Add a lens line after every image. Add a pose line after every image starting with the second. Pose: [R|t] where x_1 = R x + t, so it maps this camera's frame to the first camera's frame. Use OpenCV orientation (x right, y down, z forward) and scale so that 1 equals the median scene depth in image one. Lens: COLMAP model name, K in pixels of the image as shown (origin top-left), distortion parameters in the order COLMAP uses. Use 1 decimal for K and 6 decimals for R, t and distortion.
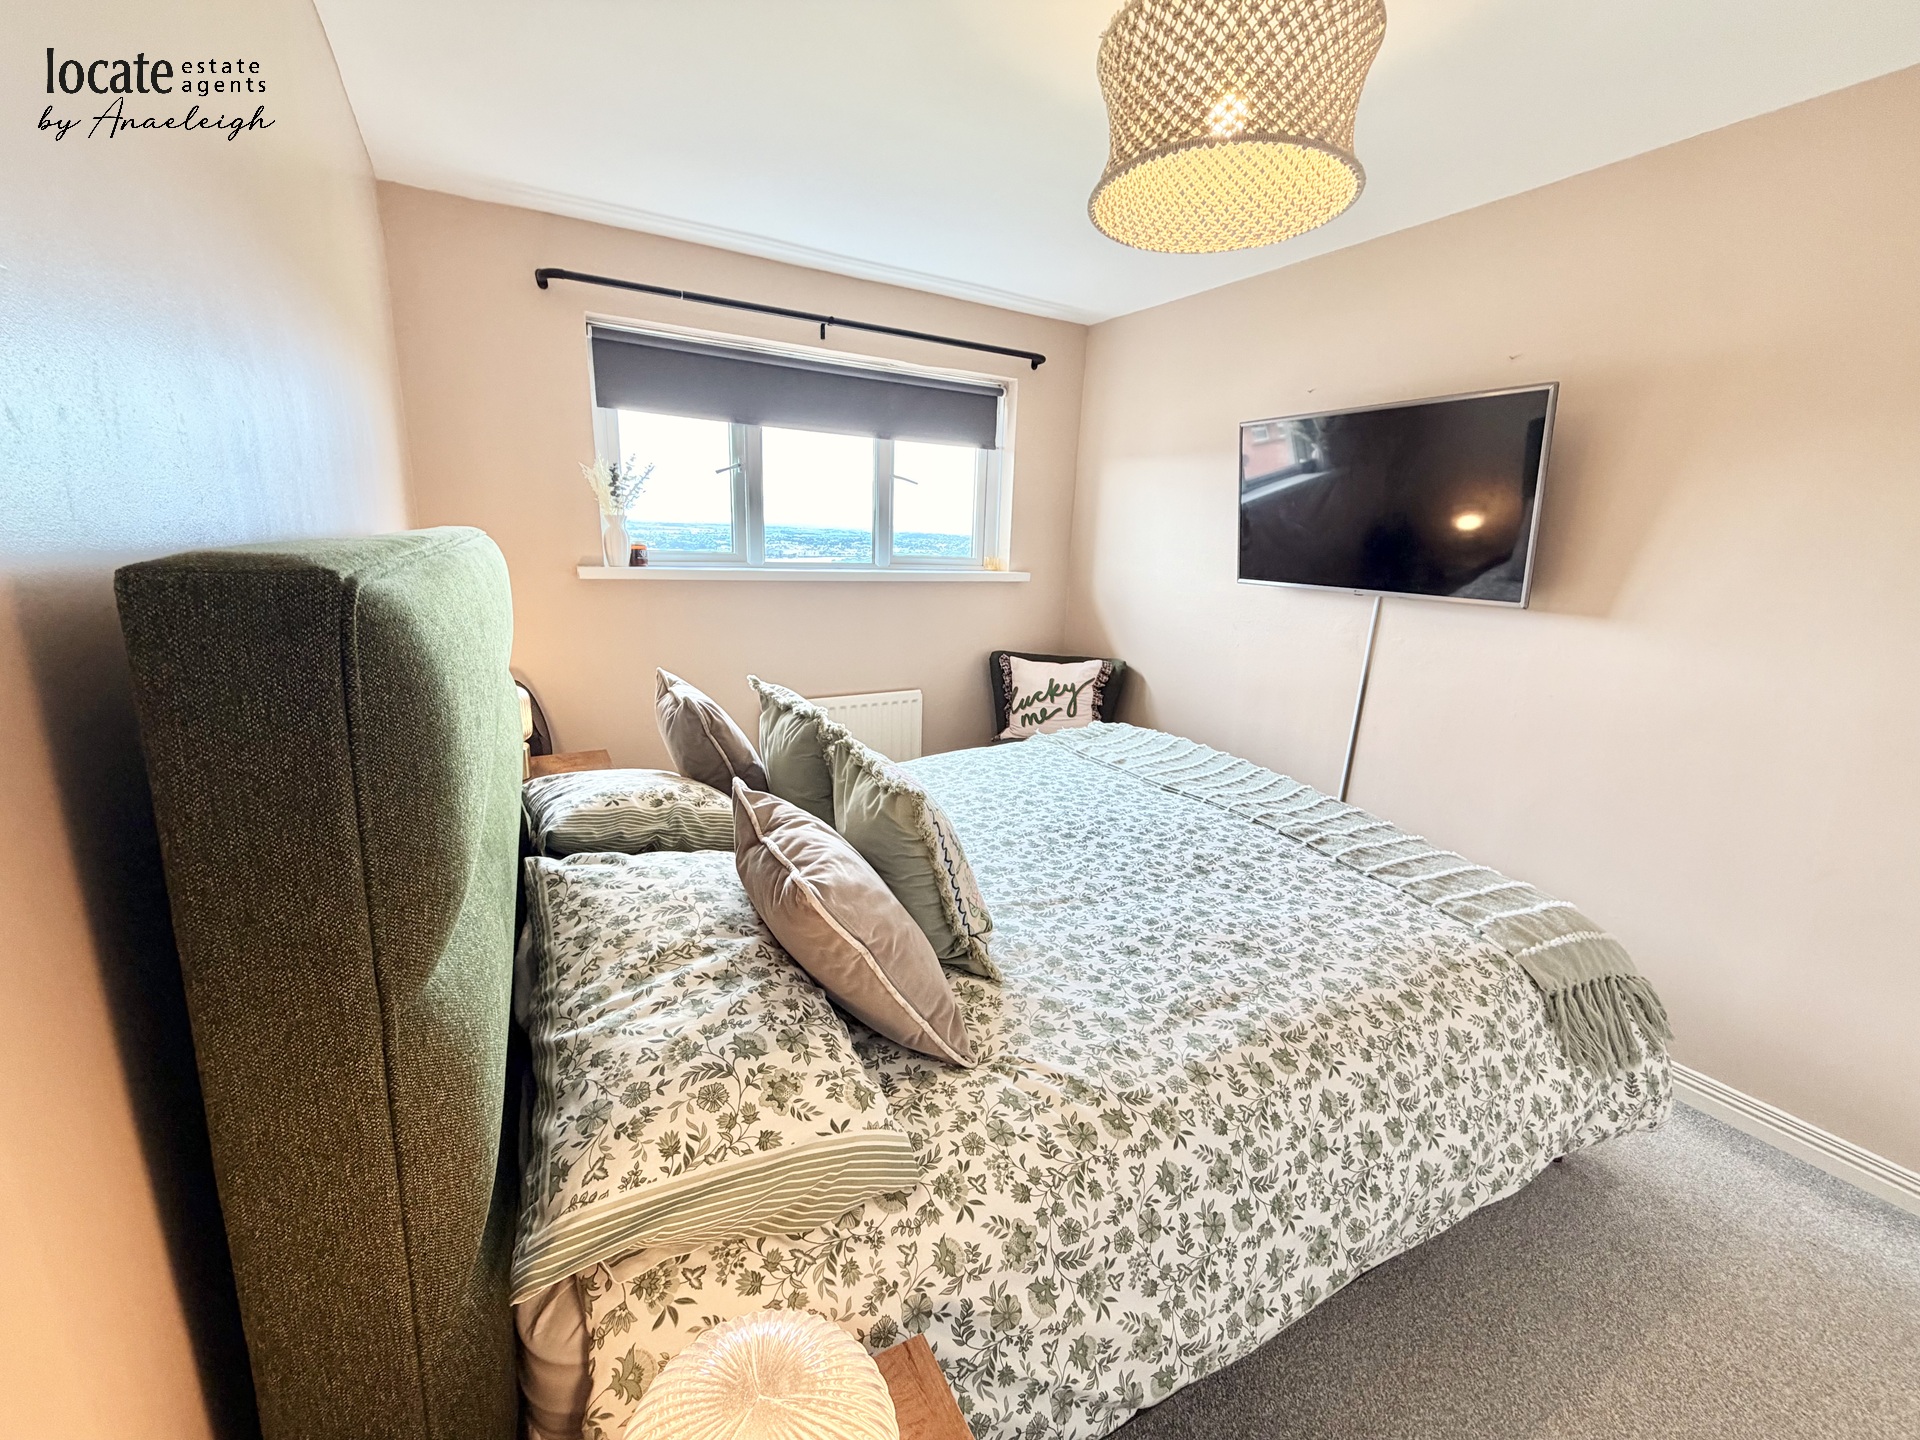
lens RADIAL K [[768.4, 0, 963.5], [0, 768.4, 728.9], [0, 0, 1]] dist [-0.003449, 0.001907]
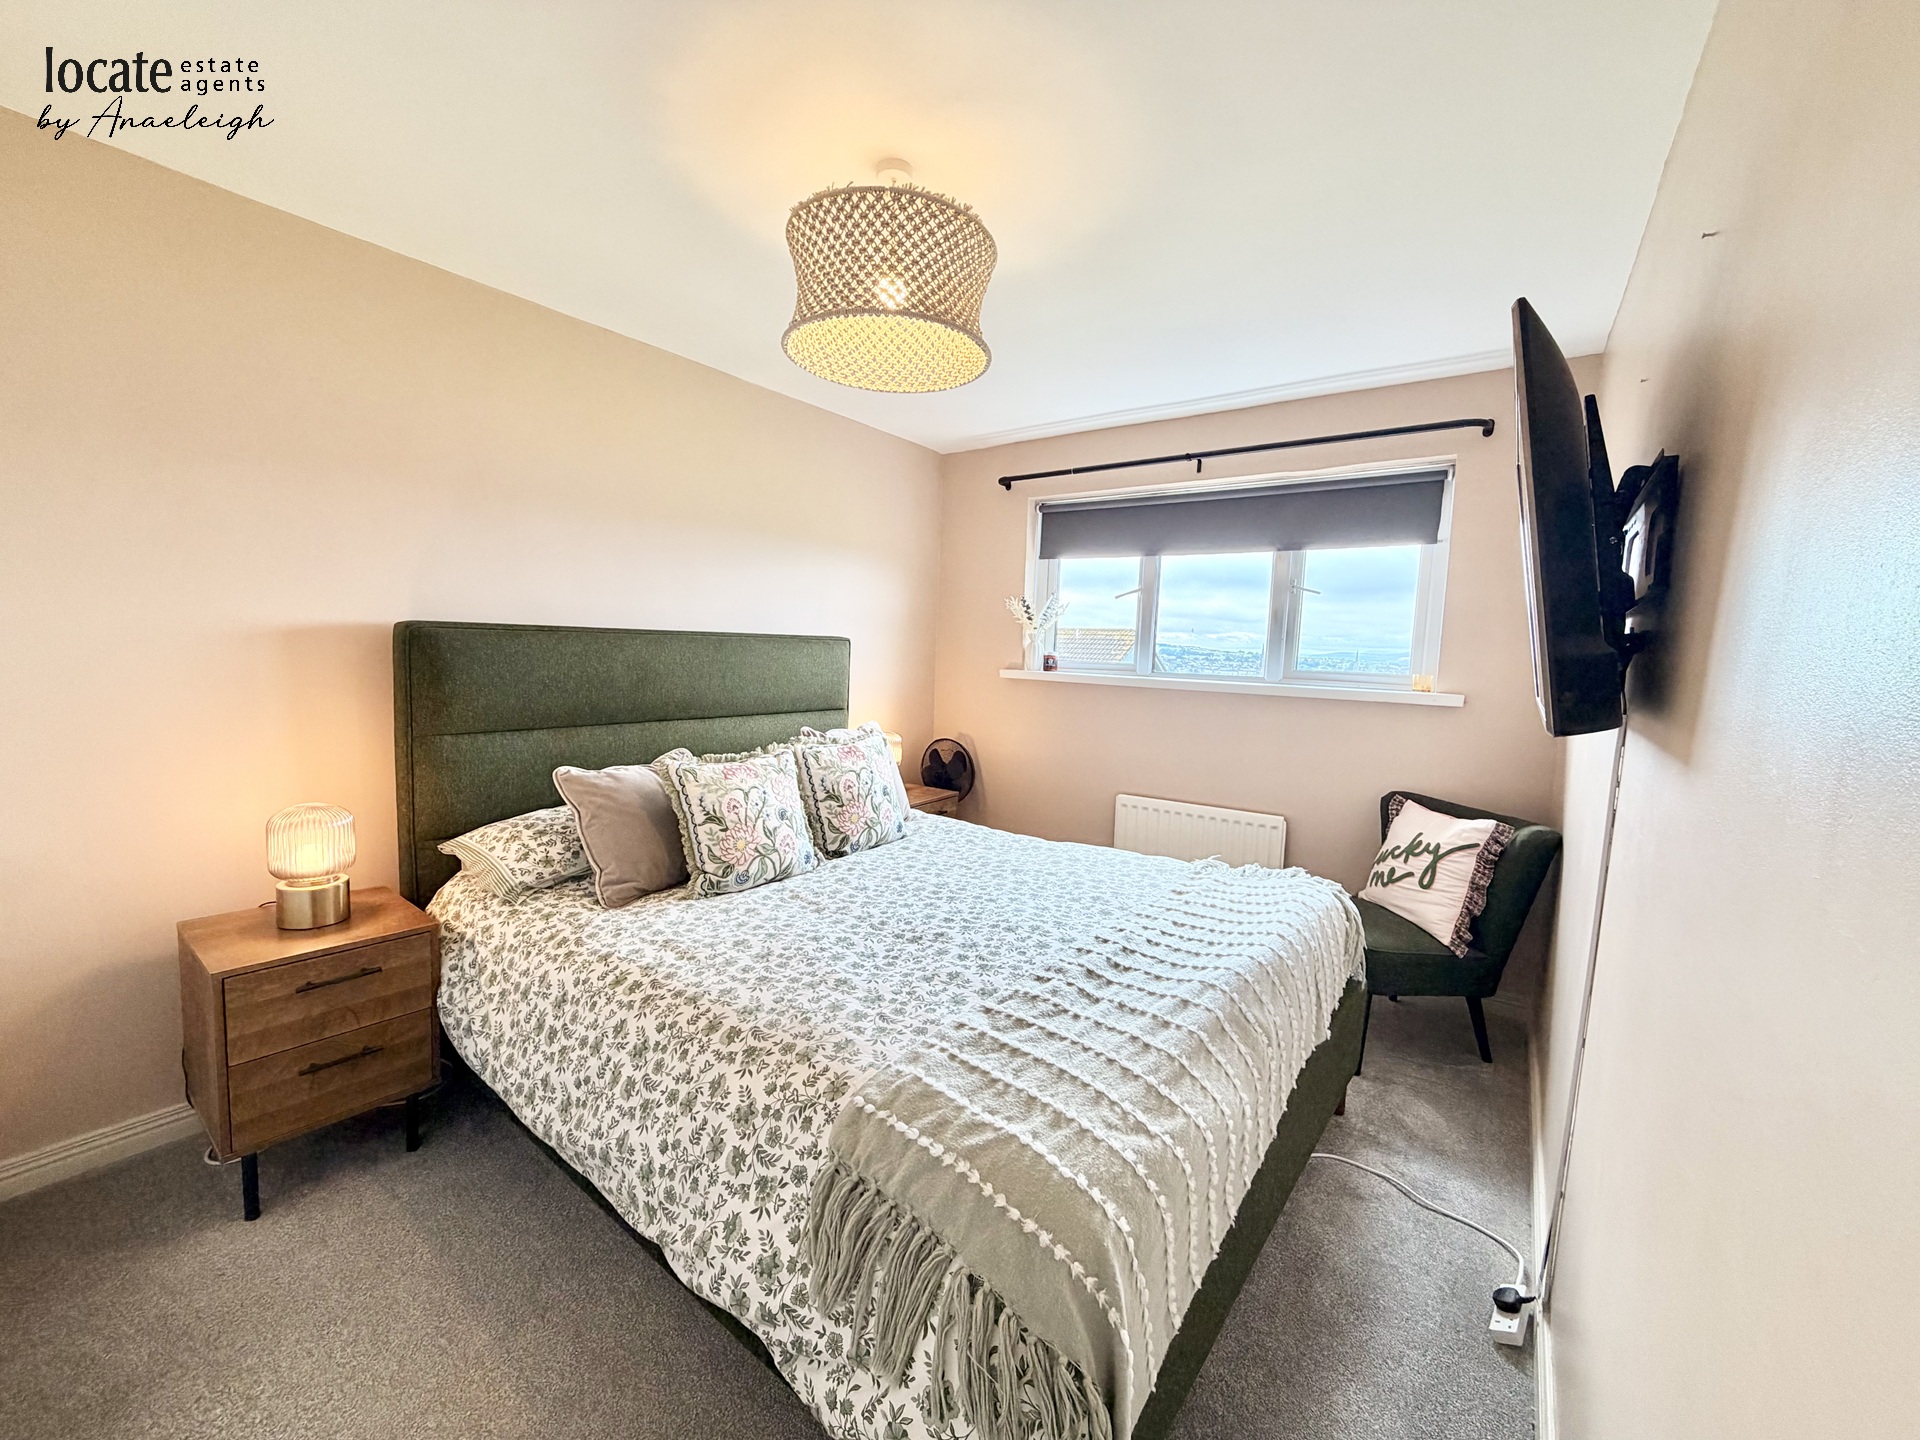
lens RADIAL K [[768.4, 0, 940.4], [0, 768.4, 720.4], [0, 0, 1]] dist [-0.003449, 0.001907]
pose [[0.399099, 0.068356, -0.914356, 0.739828], [-0.243105, 0.969416, -0.033638, -0.041277], [0.884093, 0.235710, 0.403511, 0.336151]]
